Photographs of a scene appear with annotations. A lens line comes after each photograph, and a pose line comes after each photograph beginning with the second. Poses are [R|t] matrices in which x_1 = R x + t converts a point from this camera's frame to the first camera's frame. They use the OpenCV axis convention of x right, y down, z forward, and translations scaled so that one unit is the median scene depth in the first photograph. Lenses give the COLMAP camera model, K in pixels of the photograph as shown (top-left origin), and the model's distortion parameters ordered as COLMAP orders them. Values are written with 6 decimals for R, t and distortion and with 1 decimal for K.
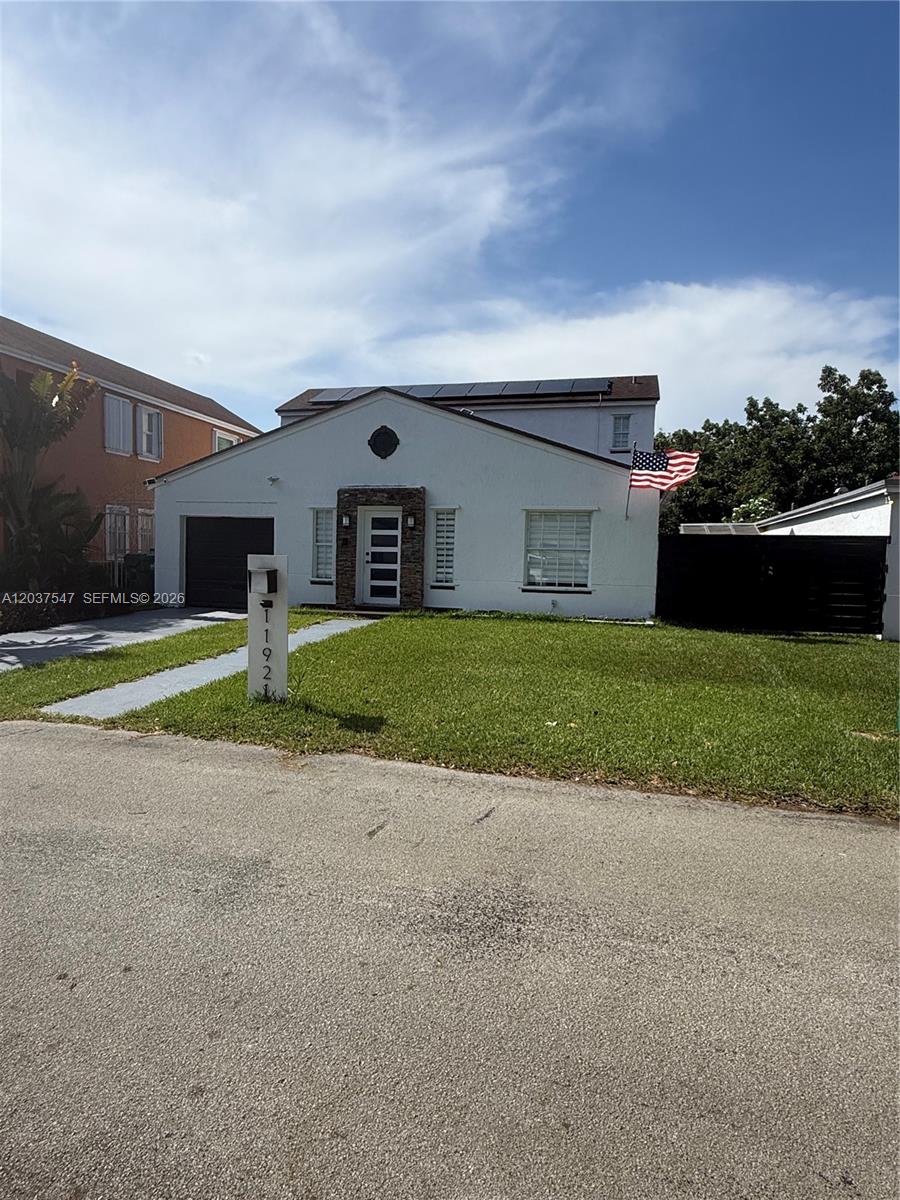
lens RADIAL K [[689.9, 0, 447.4], [0, 689.9, 601.0], [0, 0, 1]] dist [0.002794, -0.000080]
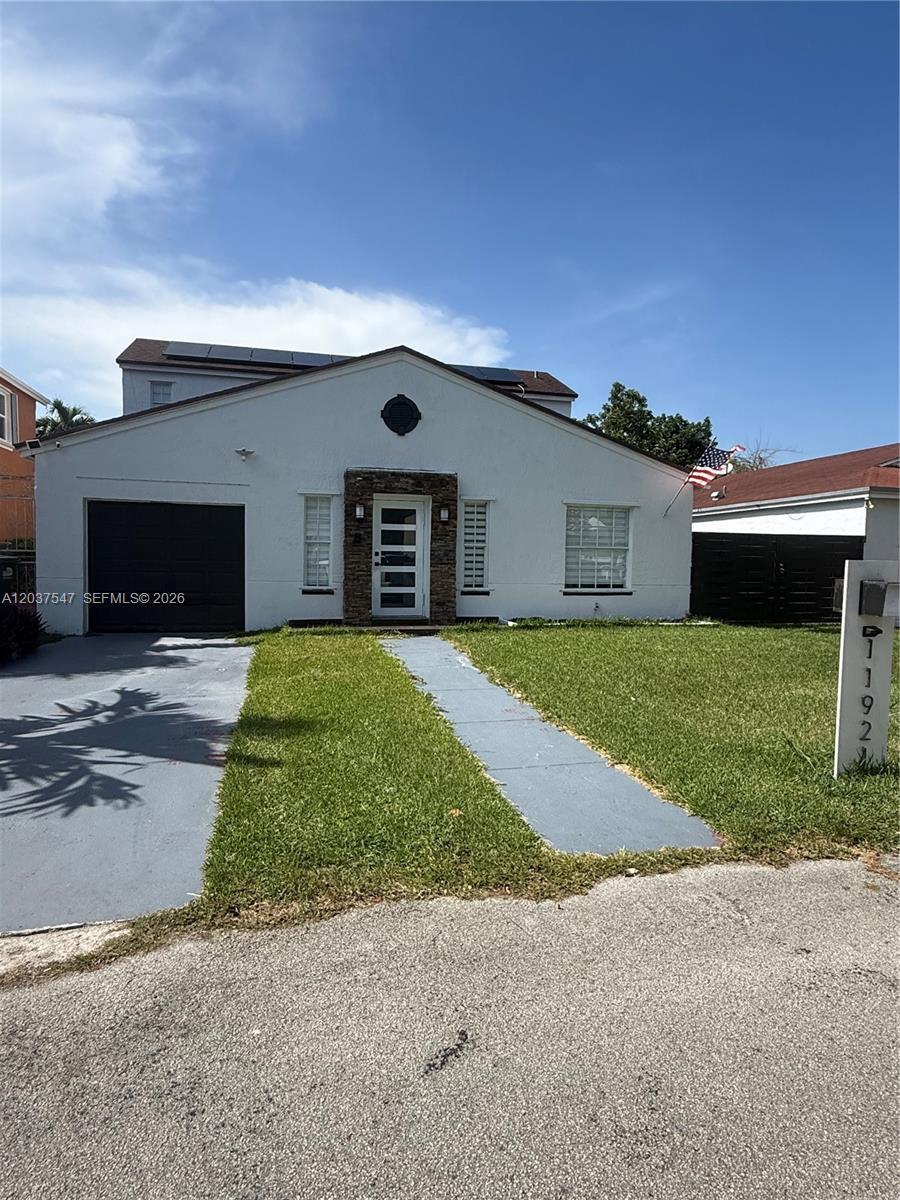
lens RADIAL K [[689.9, 0, 447.4], [0, 689.9, 601.0], [0, 0, 1]] dist [0.002794, -0.000080]
pose [[0.884308, -0.037926, 0.465361, -0.429503], [0.035480, 0.999272, 0.014017, -0.022865], [-0.465554, 0.004115, 0.885010, 0.265166]]
